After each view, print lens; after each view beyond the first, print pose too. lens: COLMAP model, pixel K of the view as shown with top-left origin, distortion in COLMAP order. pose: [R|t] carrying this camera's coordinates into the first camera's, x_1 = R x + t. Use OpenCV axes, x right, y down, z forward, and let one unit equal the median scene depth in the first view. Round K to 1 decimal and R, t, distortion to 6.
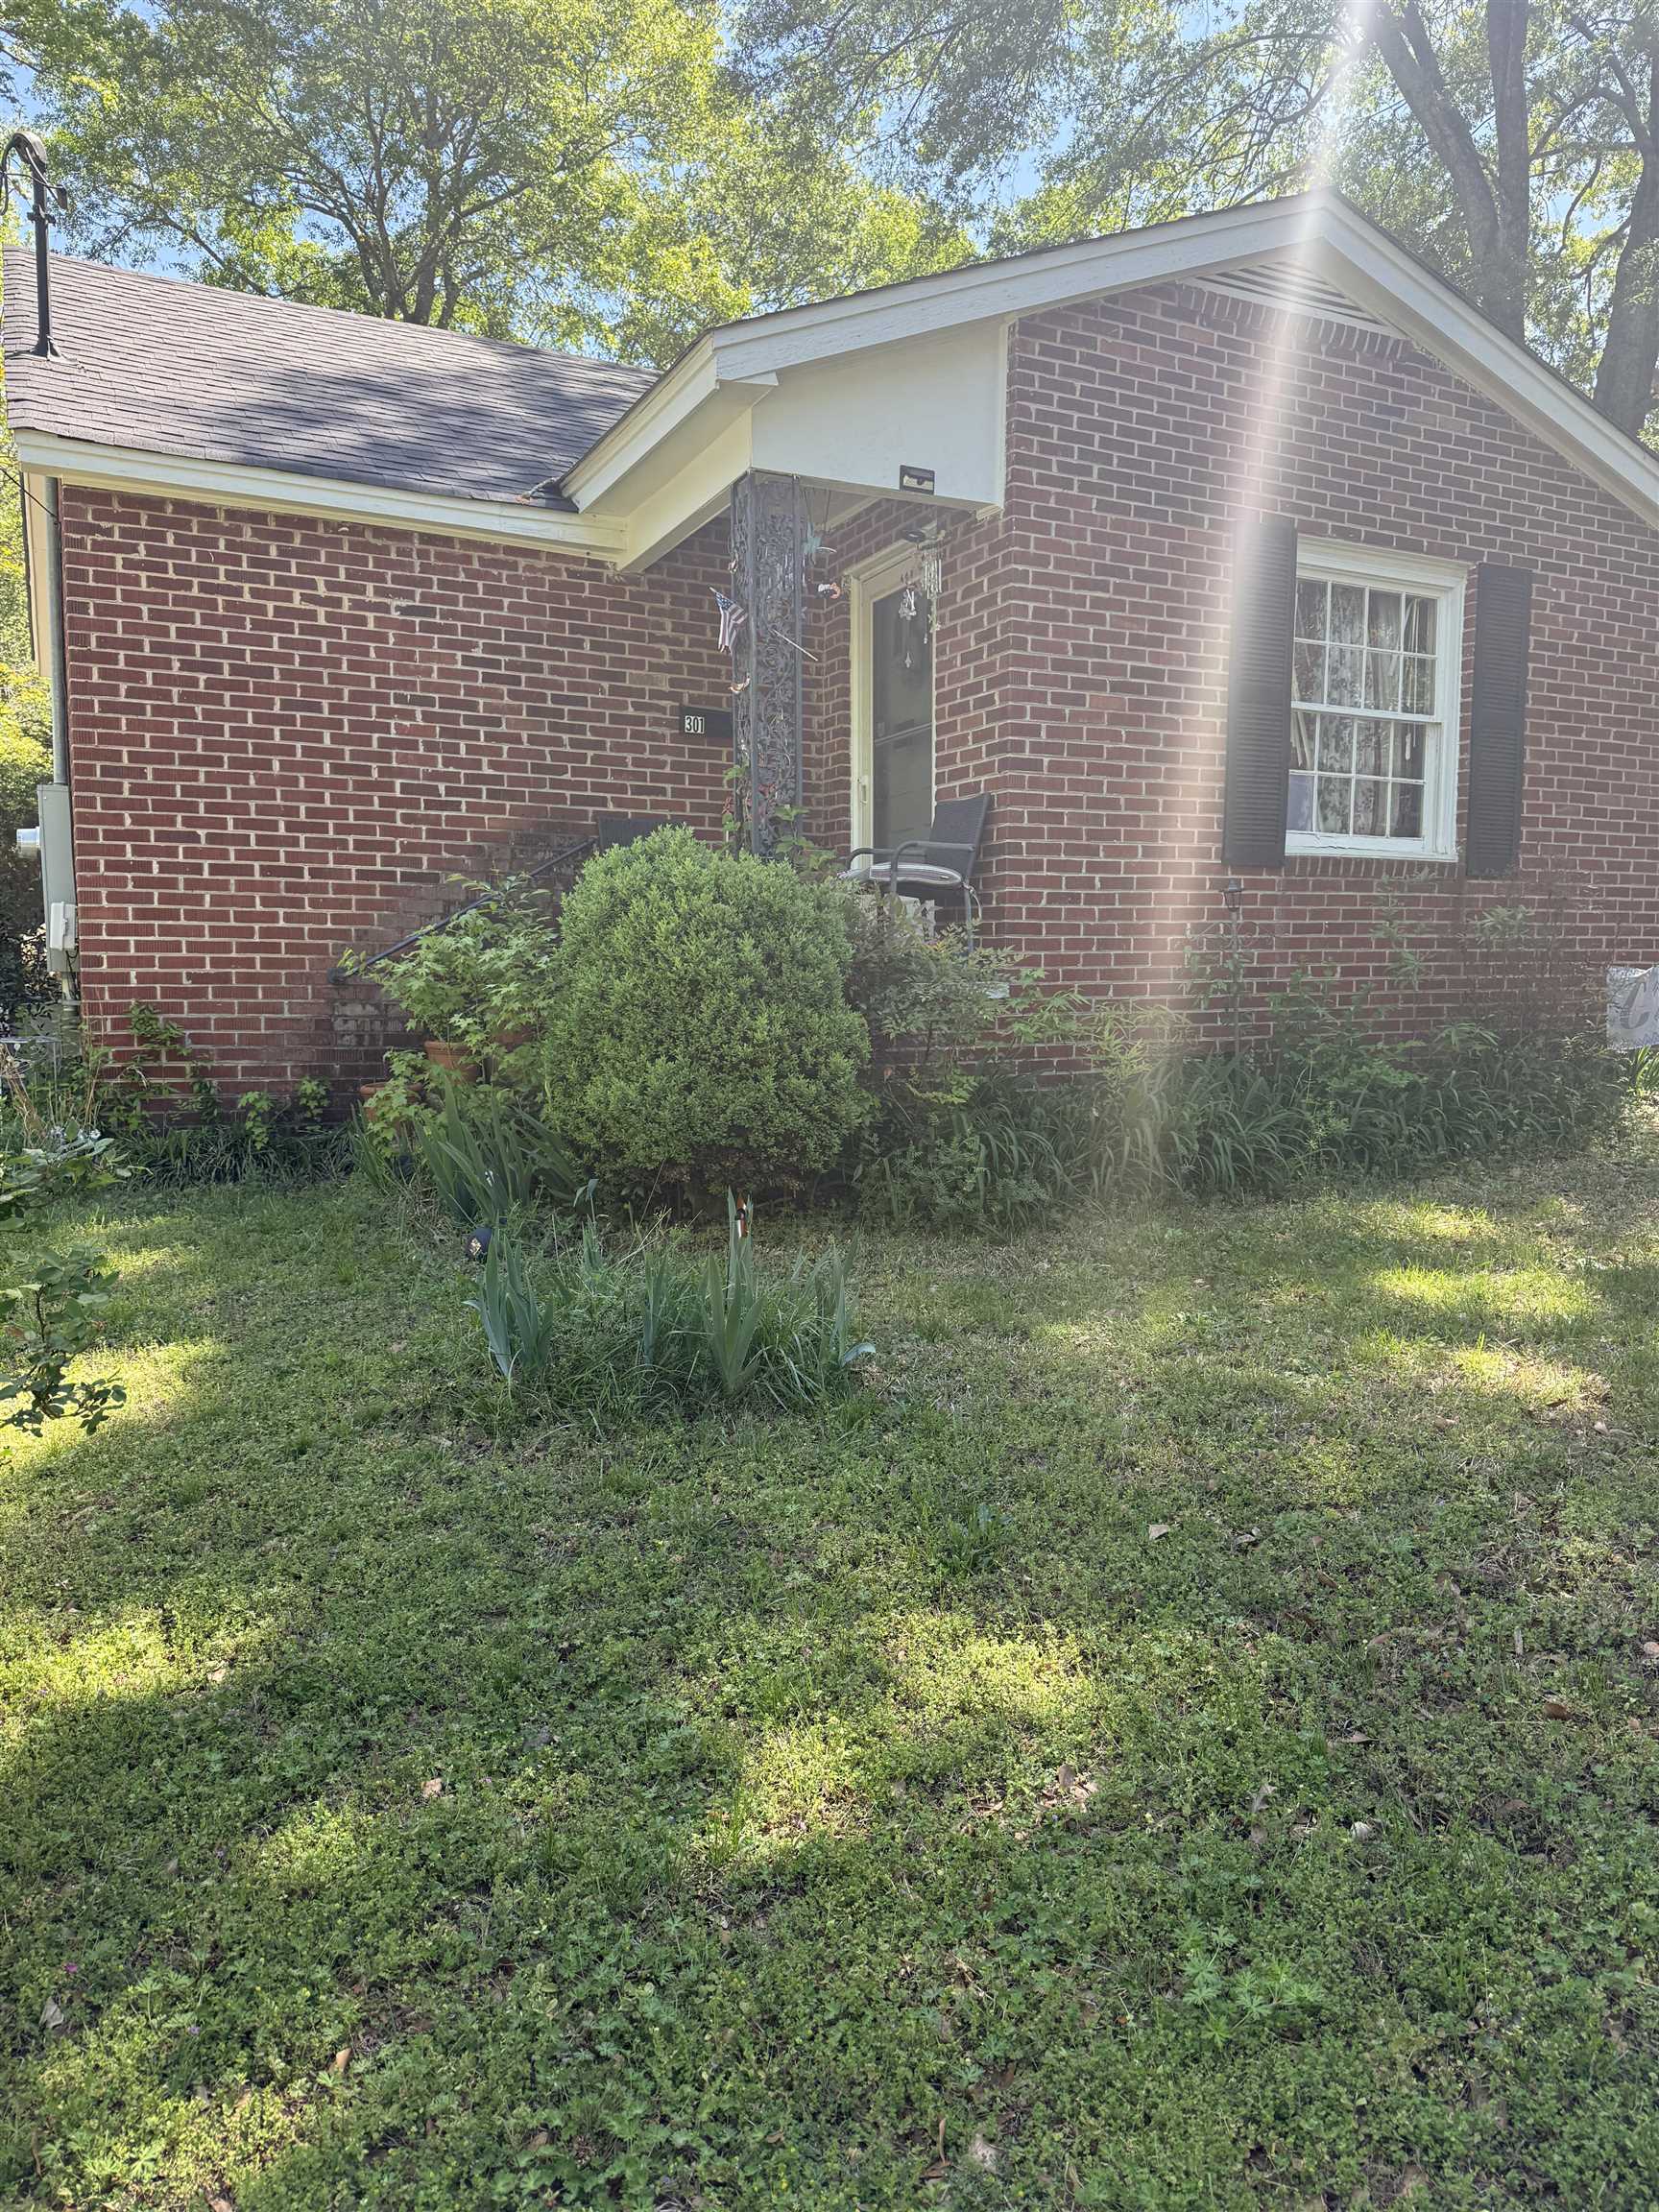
lens RADIAL K [[1548.1, 0, 845.4], [0, 1548.1, 1109.3], [0, 0, 1]] dist [0.046949, -0.052479]
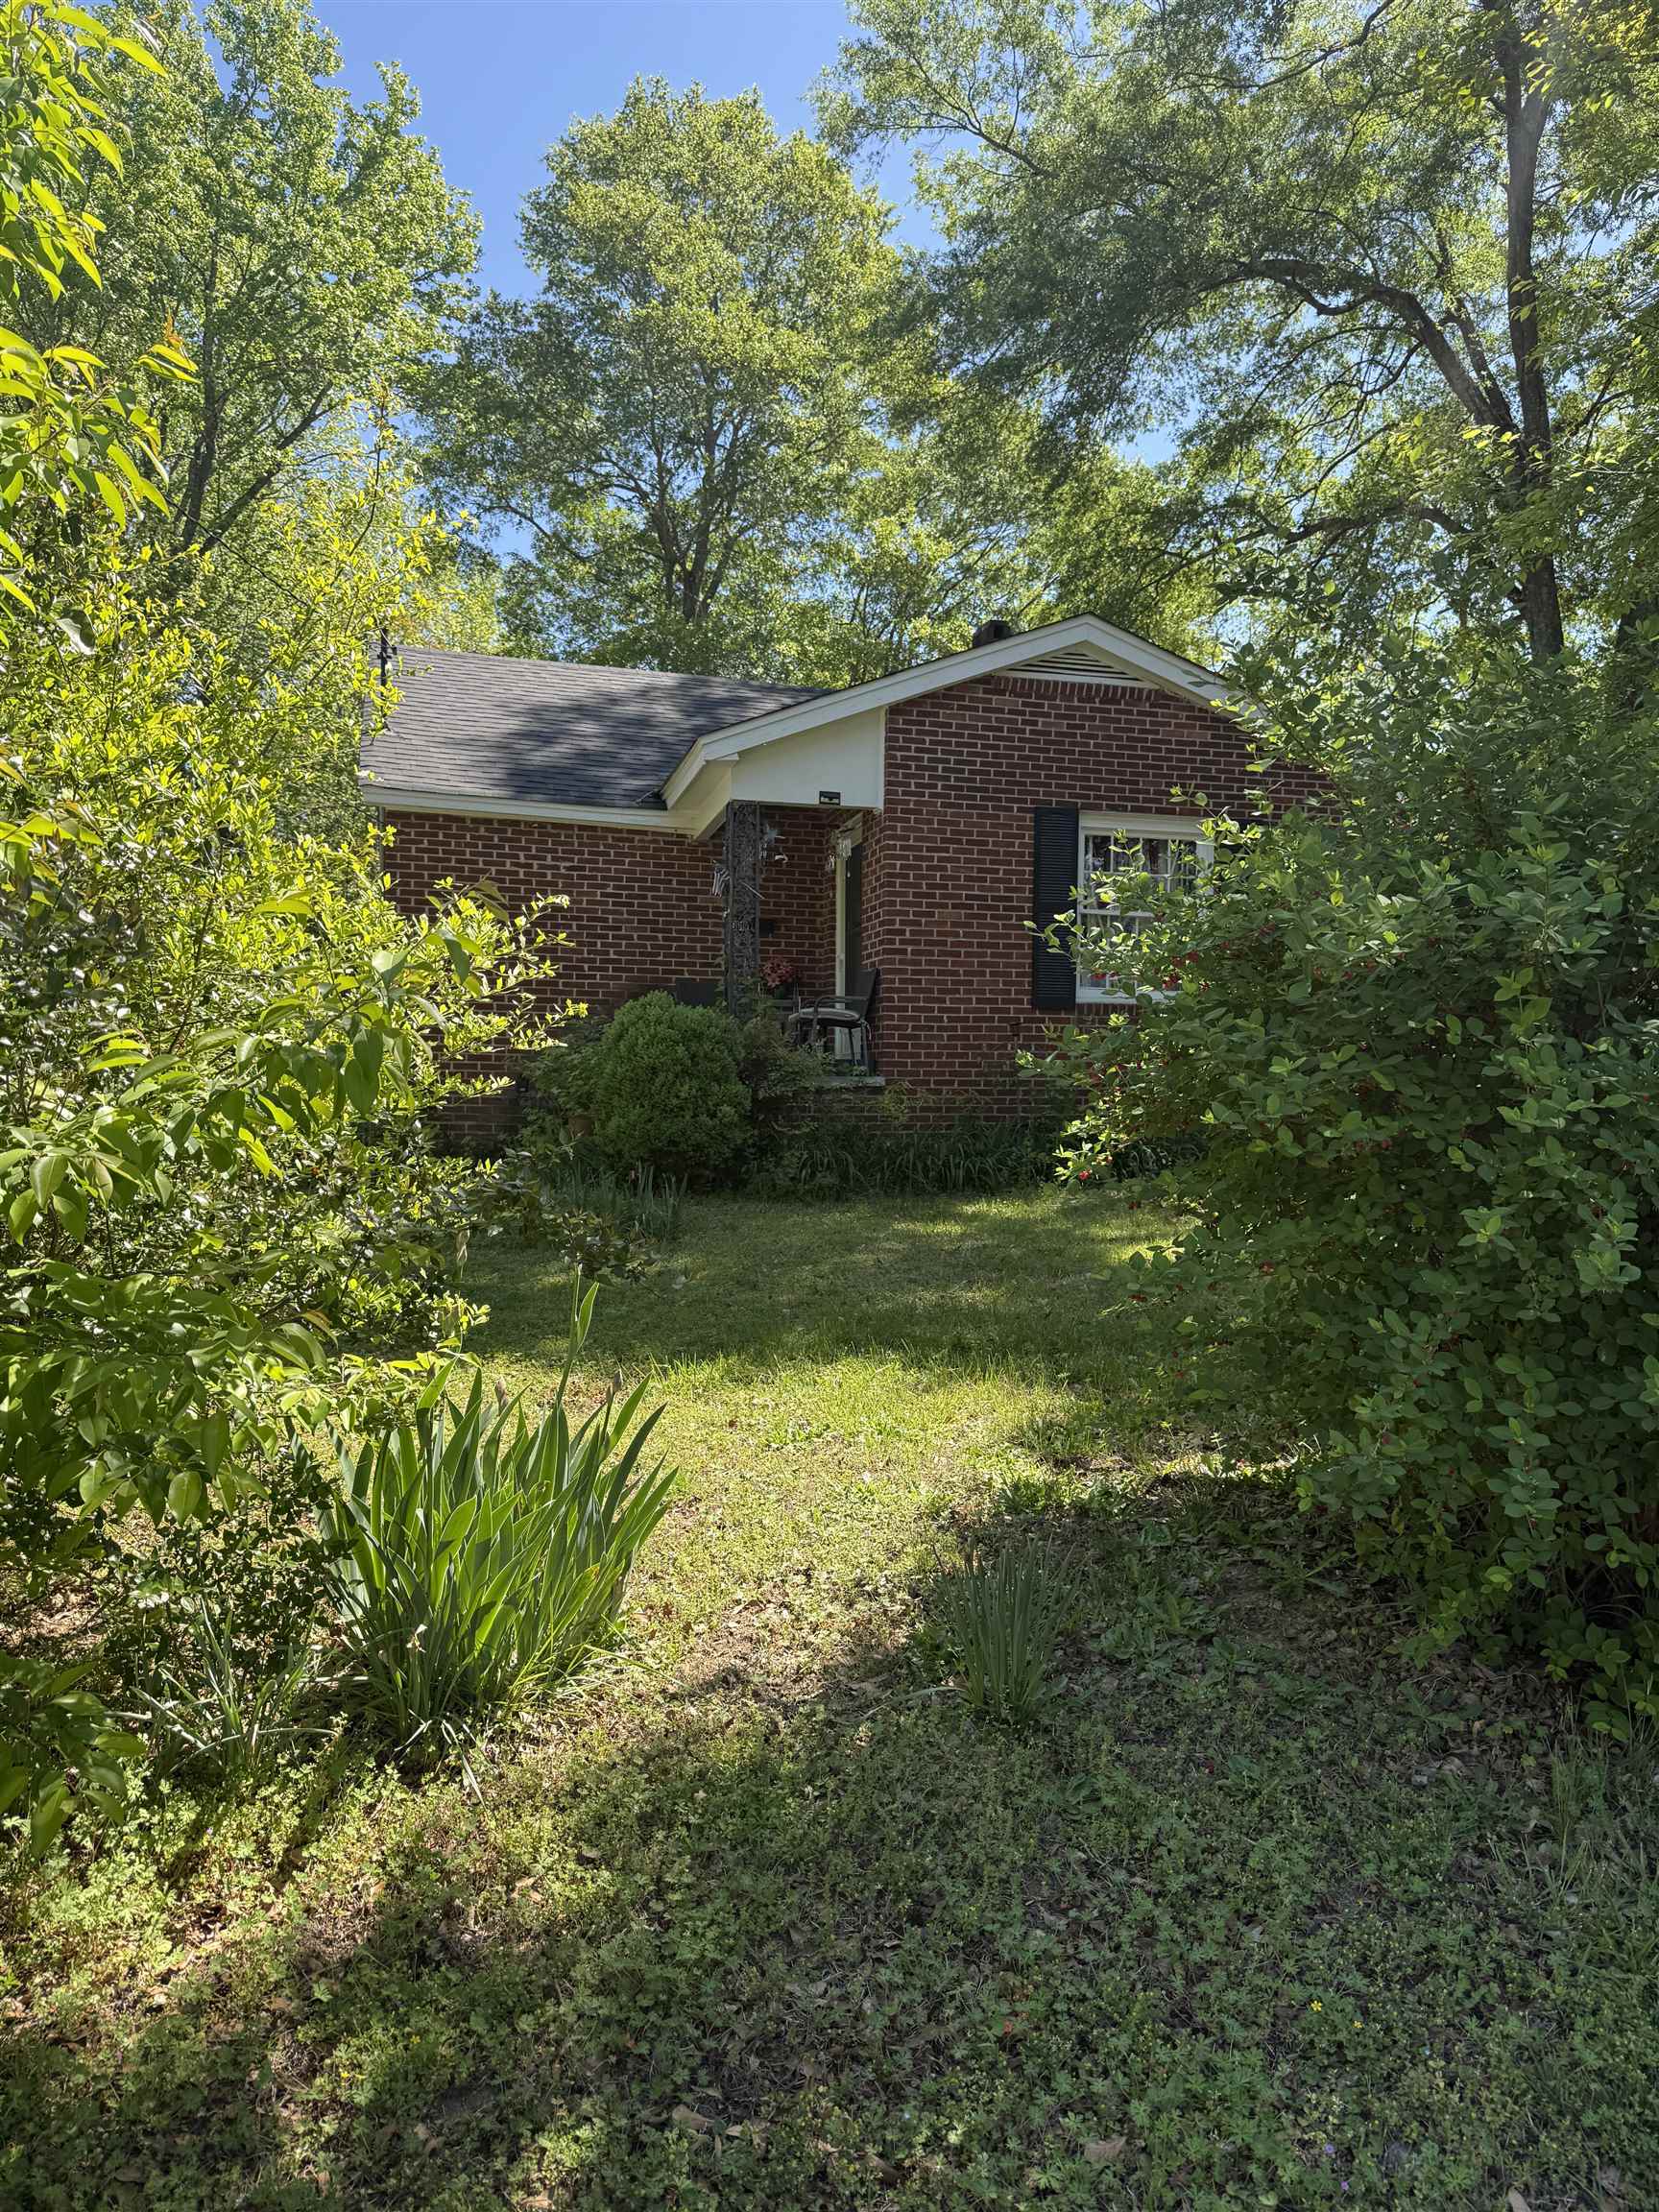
lens RADIAL K [[1548.1, 0, 848.0], [0, 1548.1, 1110.4], [0, 0, 1]] dist [0.046949, -0.052479]
pose [[0.981359, 0.007050, -0.192054, 0.372710], [-0.023686, 0.996145, -0.084466, 0.093836], [0.190718, 0.087440, 0.977743, -0.639728]]
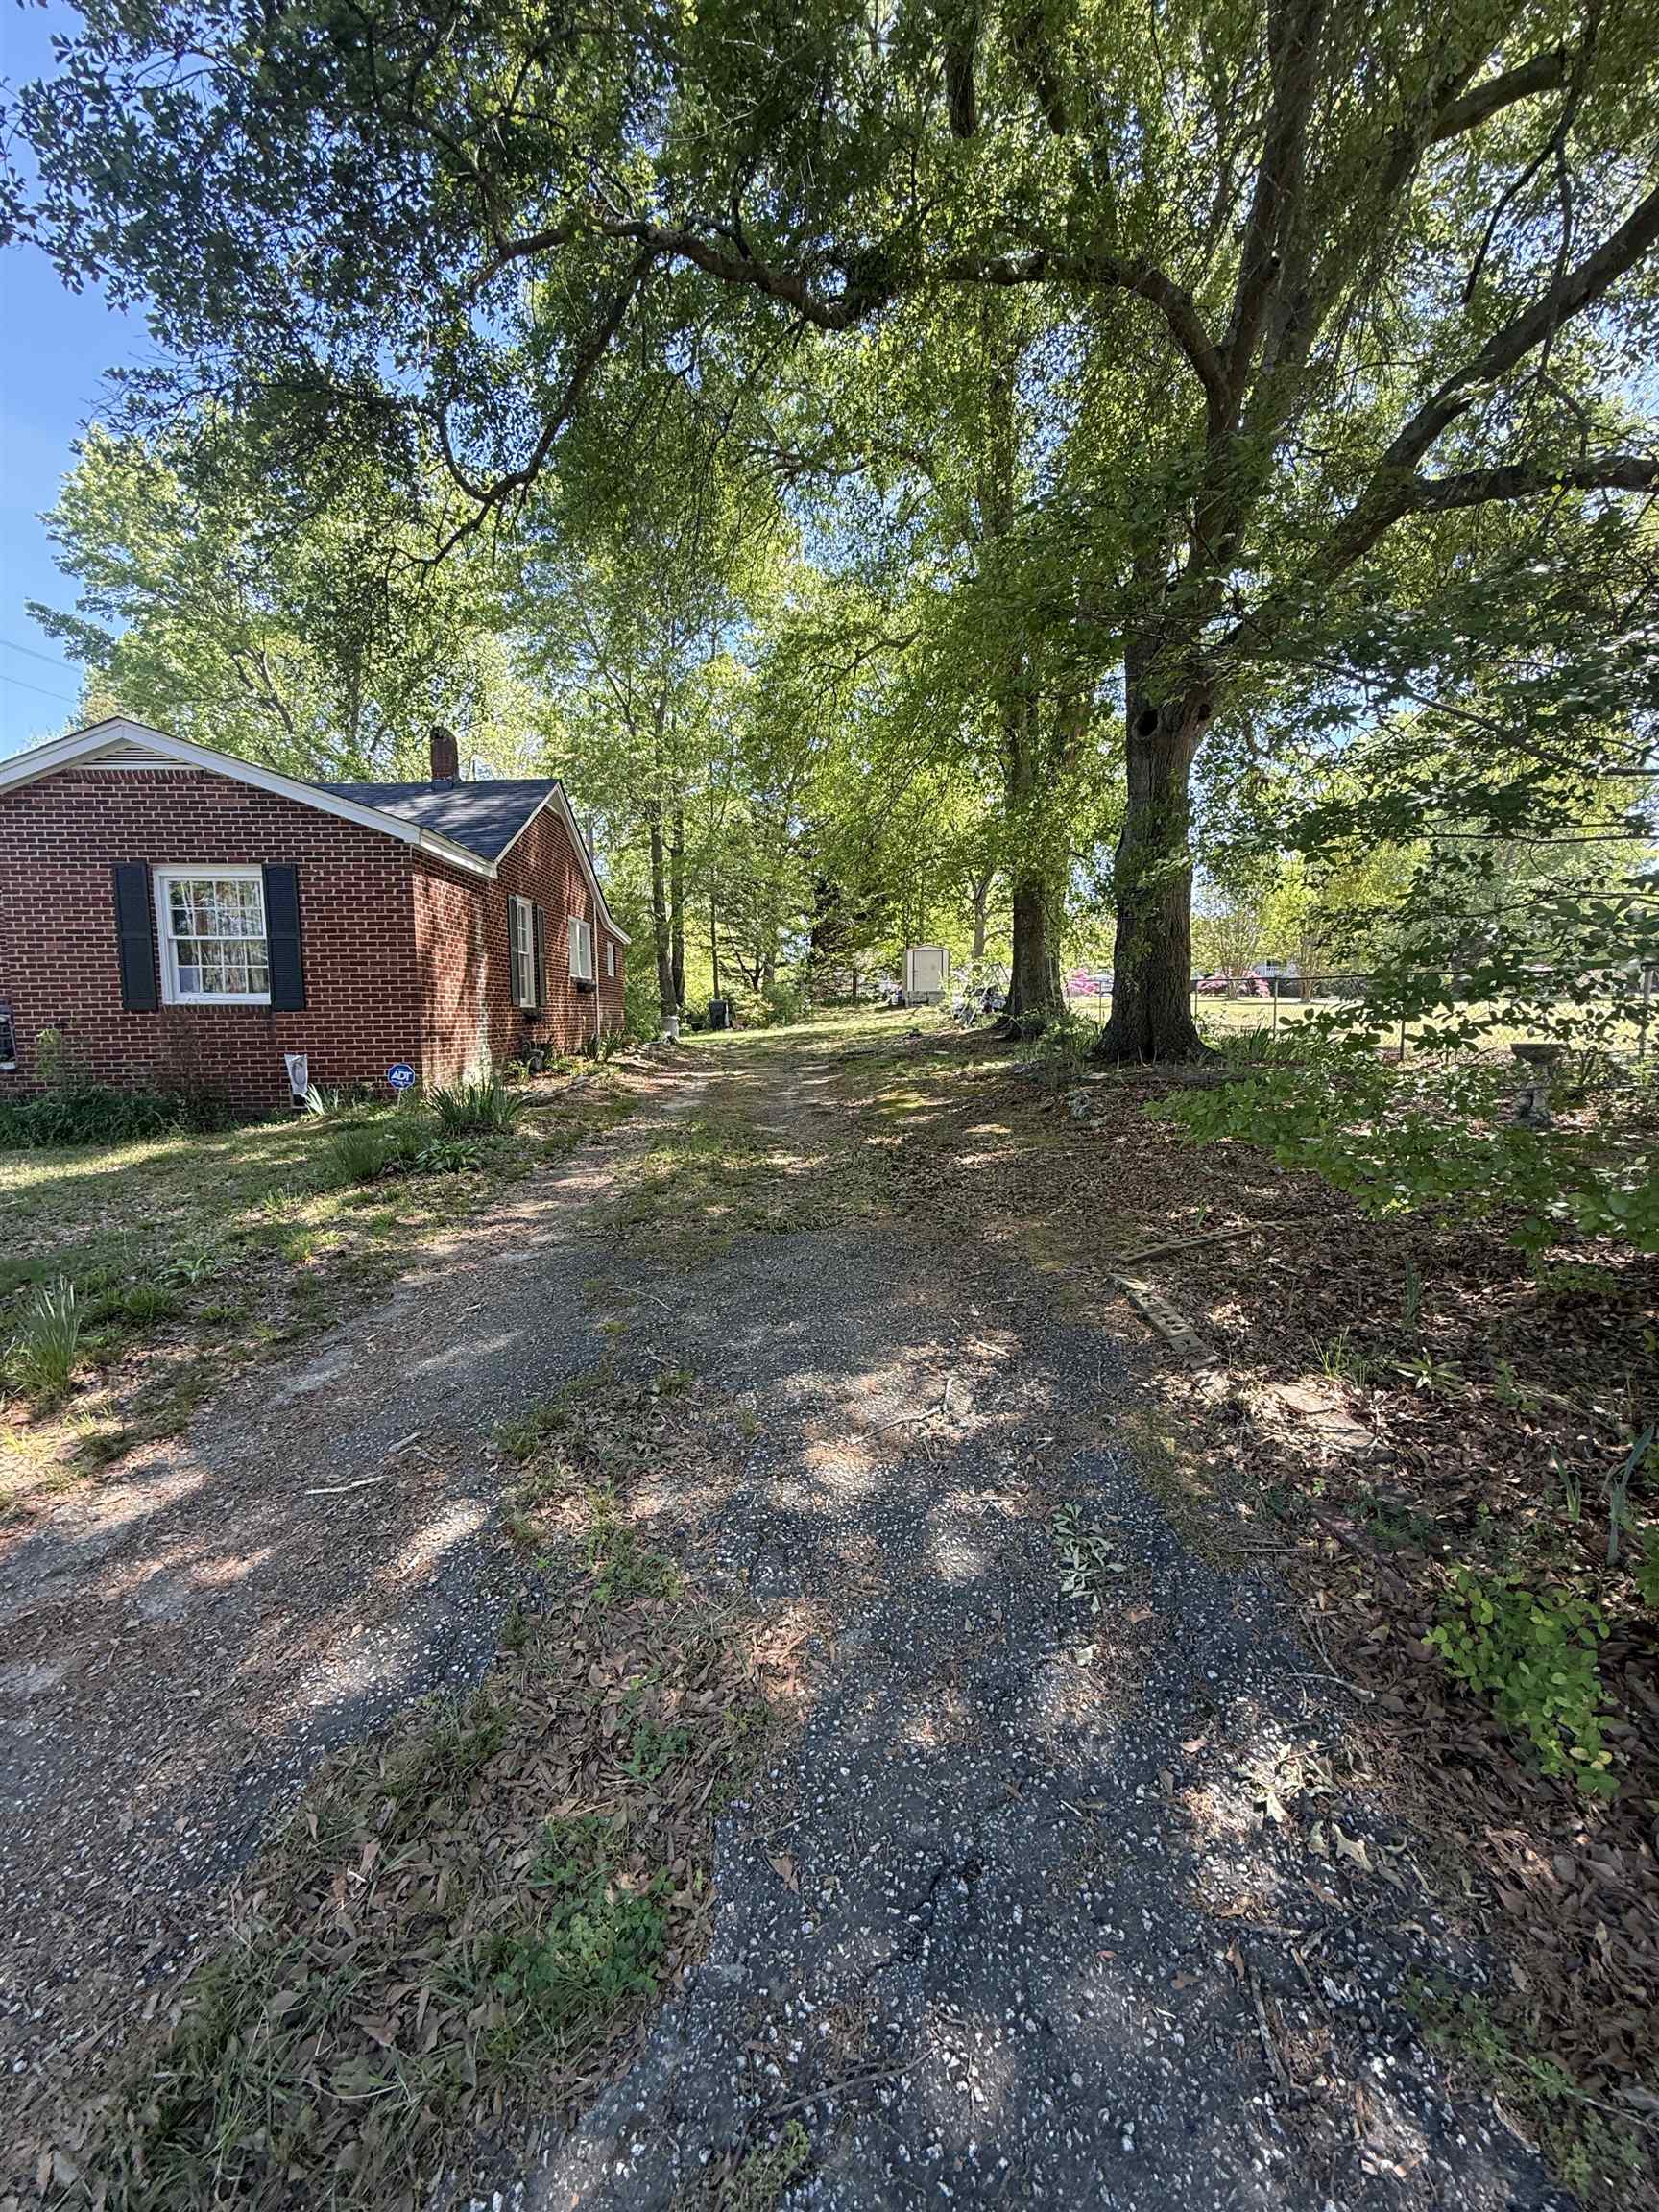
lens RADIAL K [[877.9, 0, 833.5], [0, 877.9, 1103.5], [0, 0, 1]] dist [-0.001639, 0.000461]
pose [[0.906497, 0.028303, -0.421263, 1.771940], [-0.026715, 0.999596, 0.009674, -0.062084], [0.421366, 0.002485, 0.906887, 0.270638]]
